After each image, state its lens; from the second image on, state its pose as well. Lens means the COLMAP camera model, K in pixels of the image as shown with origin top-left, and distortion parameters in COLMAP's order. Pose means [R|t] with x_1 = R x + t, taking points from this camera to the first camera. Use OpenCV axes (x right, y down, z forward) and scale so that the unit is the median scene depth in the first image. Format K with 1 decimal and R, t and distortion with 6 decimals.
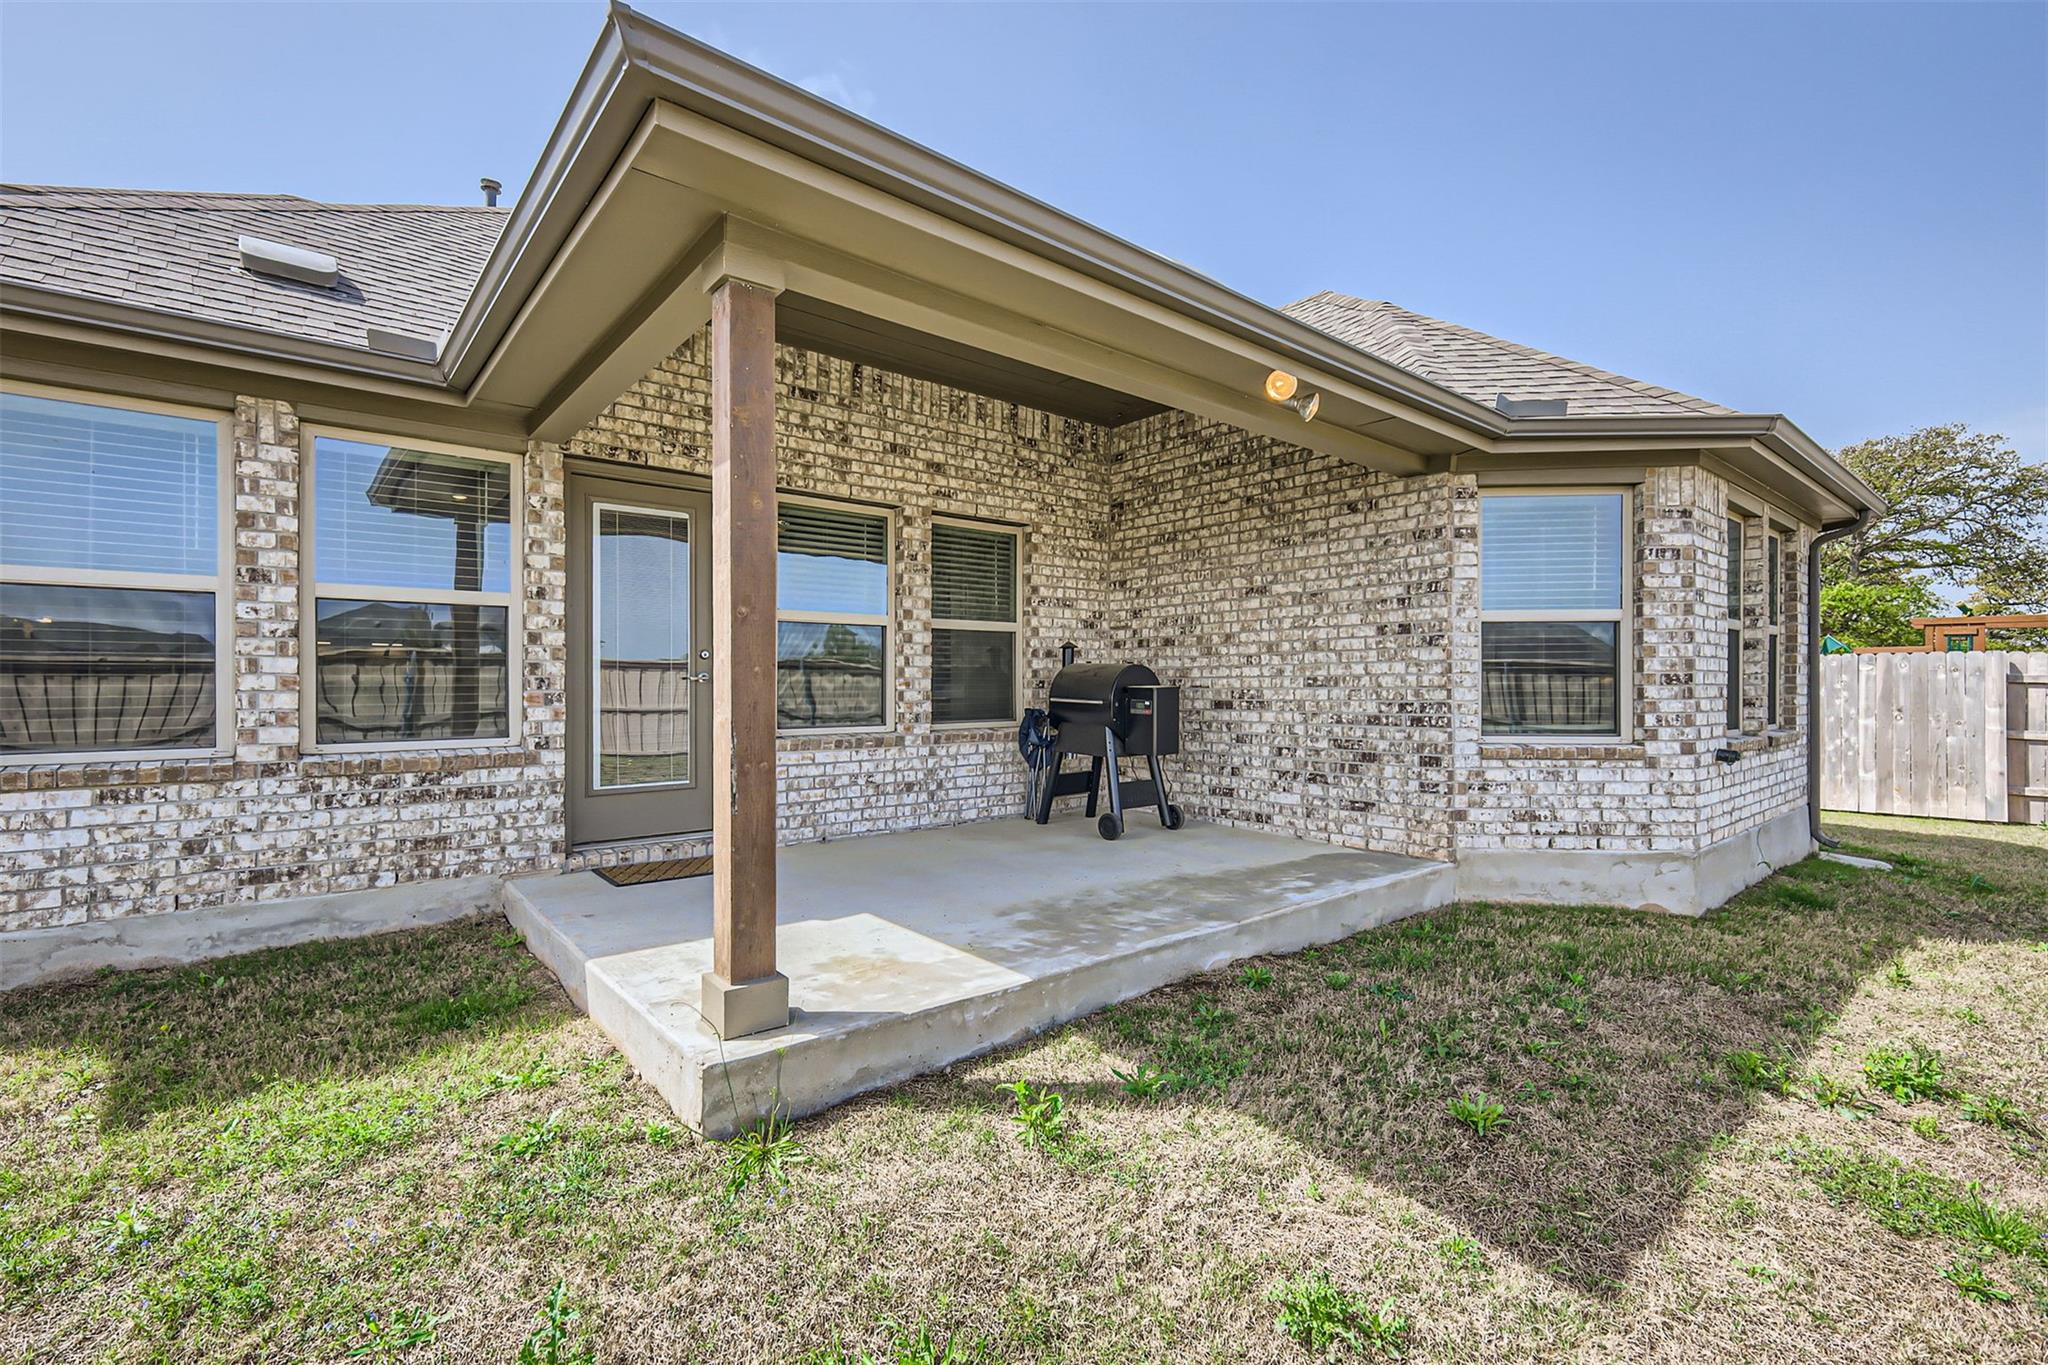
lens RADIAL K [[897.6, 0, 1022.7], [0, 897.6, 686.8], [0, 0, 1]] dist [0.004856, 0.000121]
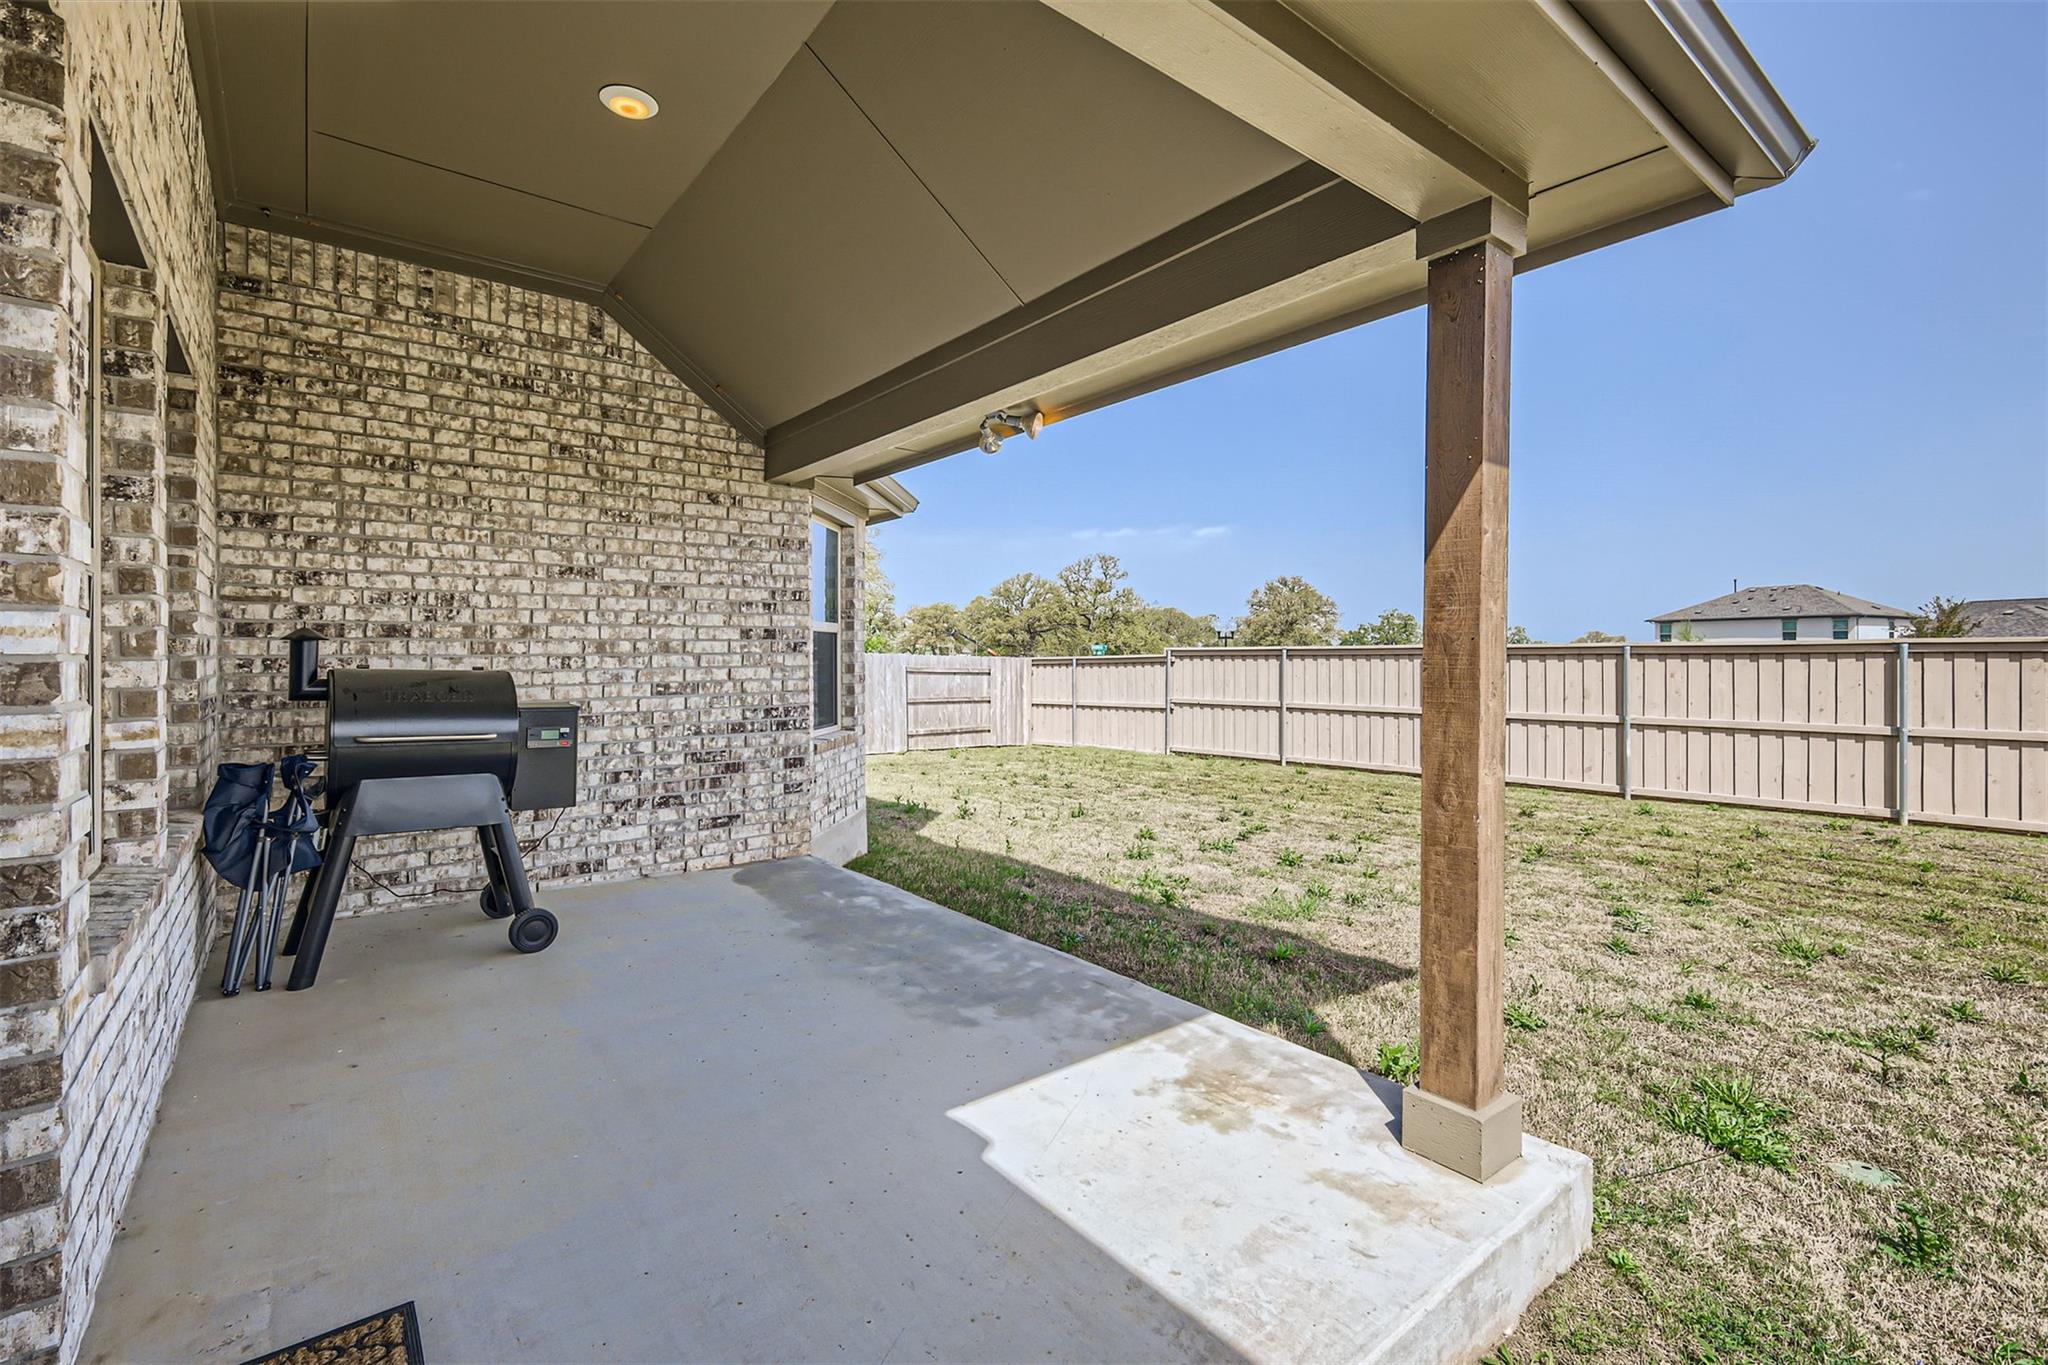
lens RADIAL K [[897.6, 0, 1026.5], [0, 897.6, 661.6], [0, 0, 1]] dist [0.004856, 0.000121]
pose [[0.021262, -0.006692, 0.999752, -0.525476], [0.004523, 0.999968, 0.006598, -0.035977], [-0.999764, 0.004382, 0.021292, 0.638320]]
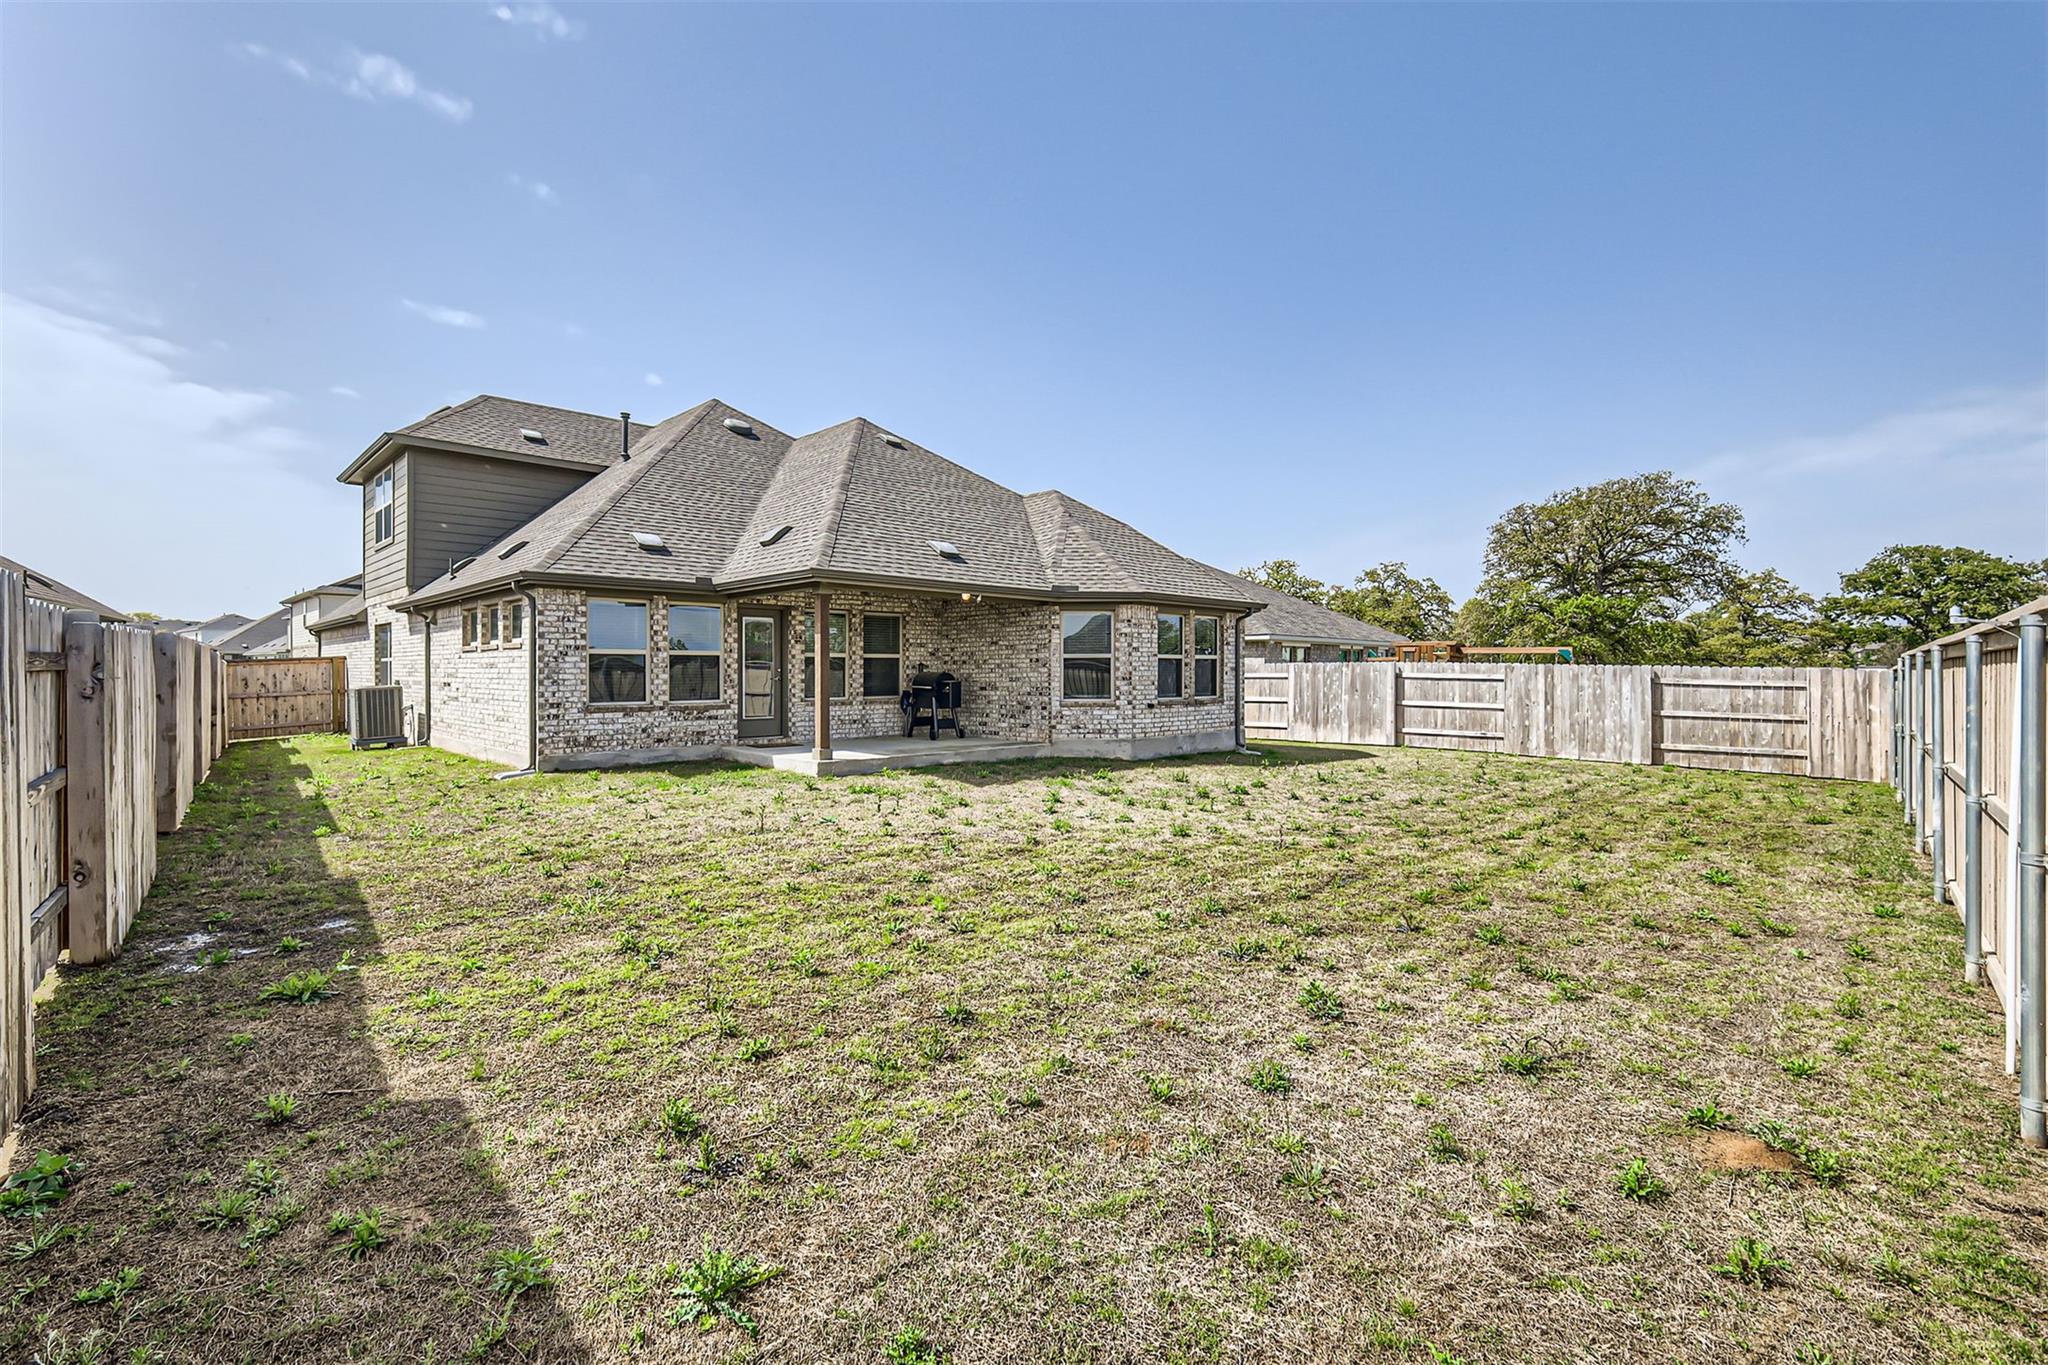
lens RADIAL K [[897.6, 0, 1031.9], [0, 897.6, 674.9], [0, 0, 1]] dist [0.004856, 0.000121]
pose [[0.995753, -0.001759, 0.092046, 0.142030], [0.001821, 0.999998, -0.000588, -0.016876], [-0.092045, 0.000753, 0.995755, -1.611657]]
